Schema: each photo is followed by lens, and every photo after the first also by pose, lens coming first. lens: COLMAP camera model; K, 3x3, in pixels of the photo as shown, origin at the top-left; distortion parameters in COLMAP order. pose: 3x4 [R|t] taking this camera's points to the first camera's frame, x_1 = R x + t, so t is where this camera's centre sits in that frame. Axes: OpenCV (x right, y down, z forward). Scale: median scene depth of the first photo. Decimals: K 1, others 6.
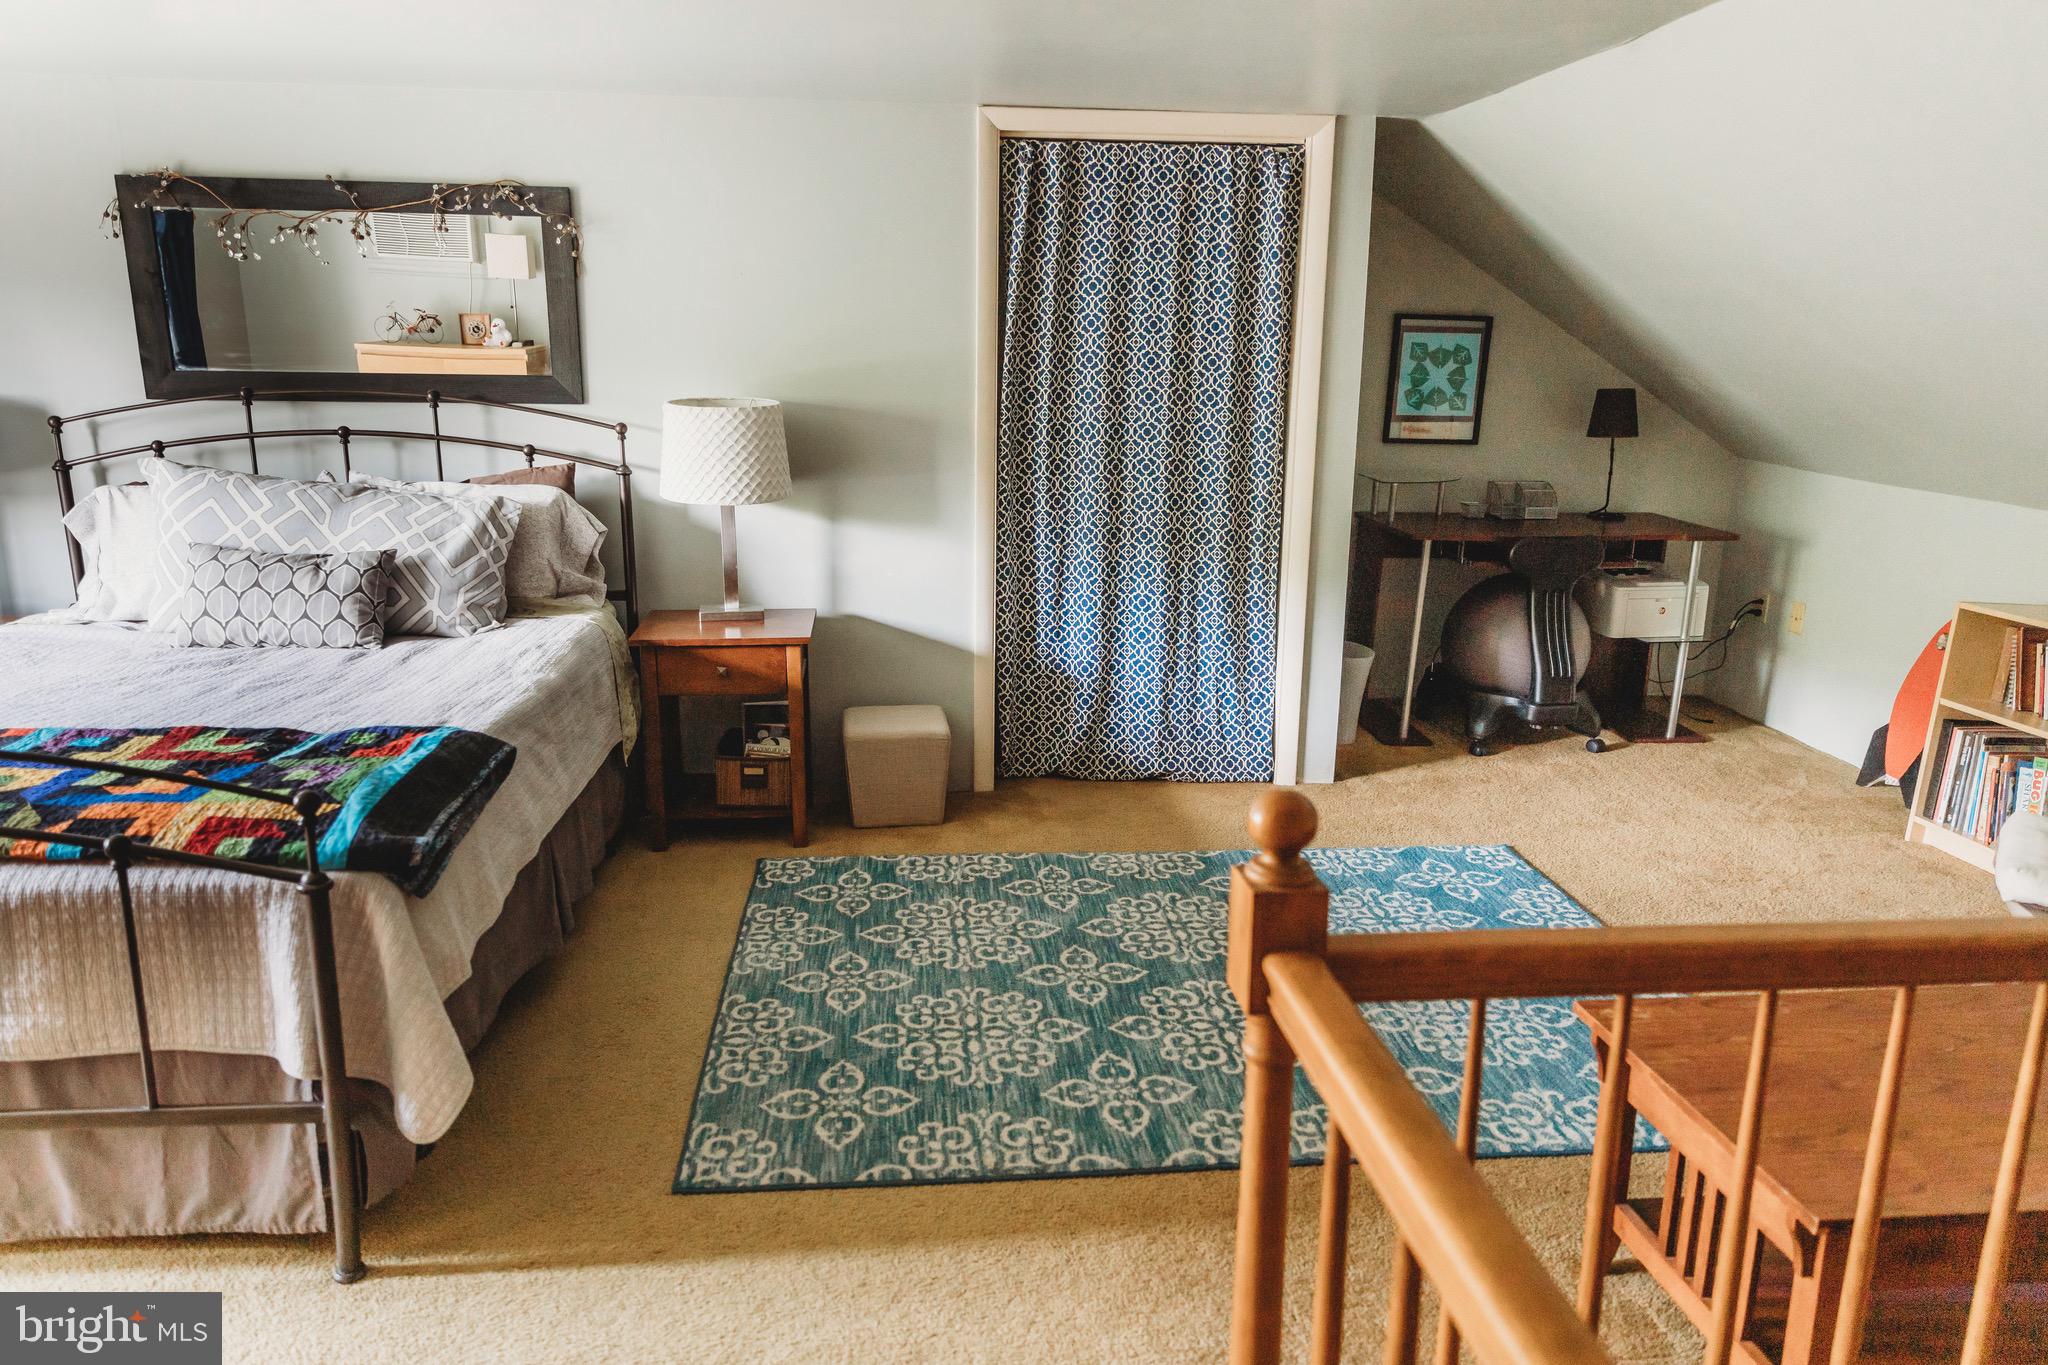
lens RADIAL K [[1363.9, 0, 1024.0], [0, 1363.9, 682.5], [0, 0, 1]] dist [0.014969, -0.002182]
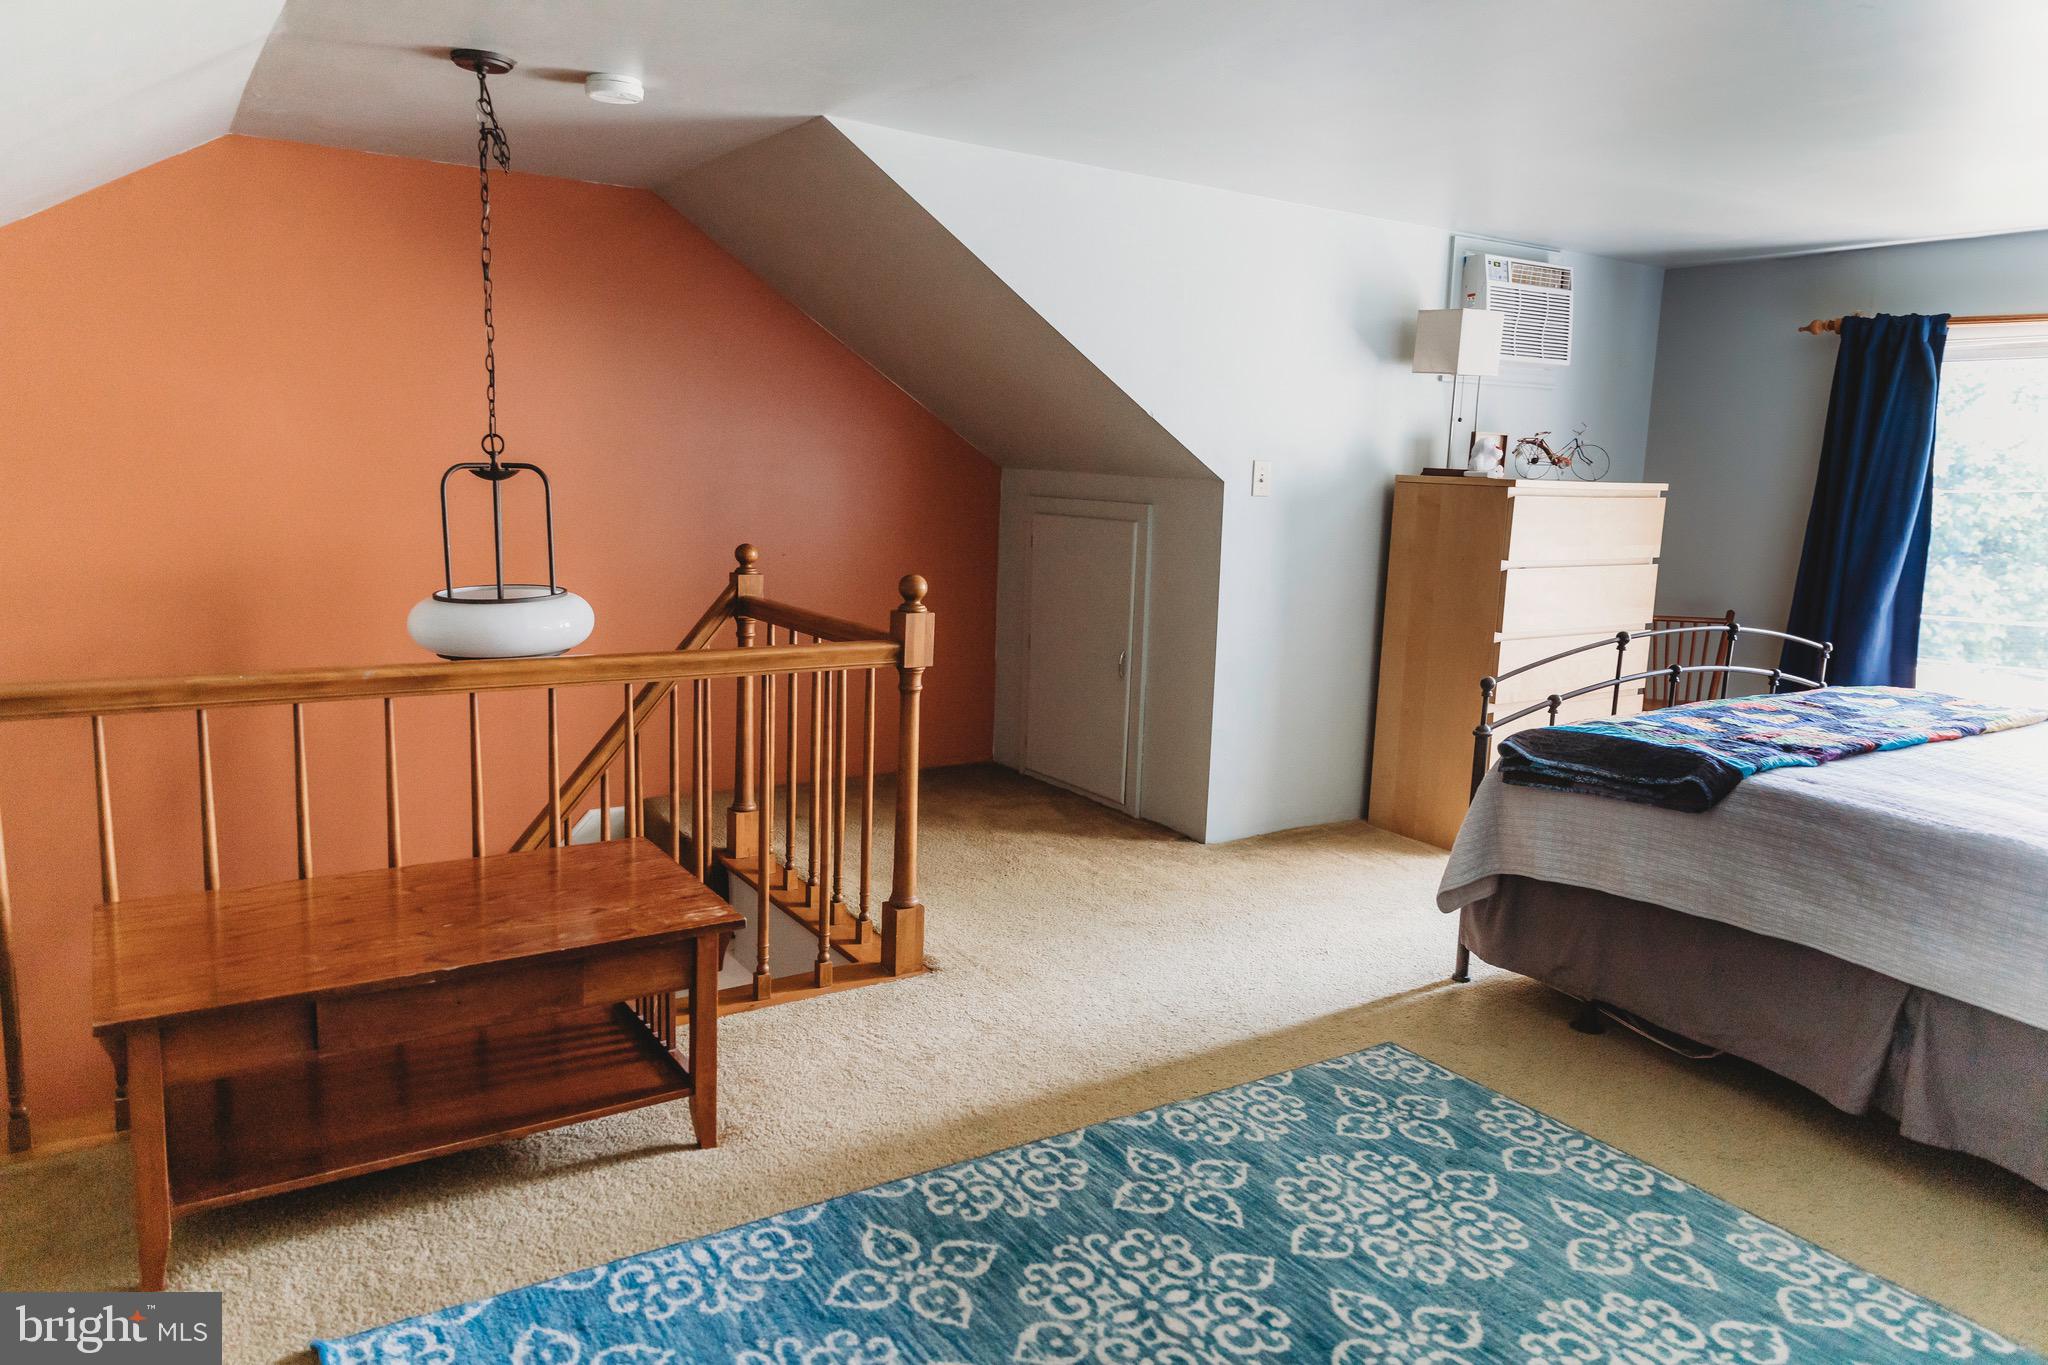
lens RADIAL K [[1363.9, 0, 1024.0], [0, 1363.9, 682.5], [0, 0, 1]] dist [0.014969, -0.002182]
pose [[-0.884442, 0.033101, -0.465474, 0.479918], [-0.152603, 0.922121, 0.355534, -0.264925], [0.440992, 0.385482, -0.810512, 1.299002]]
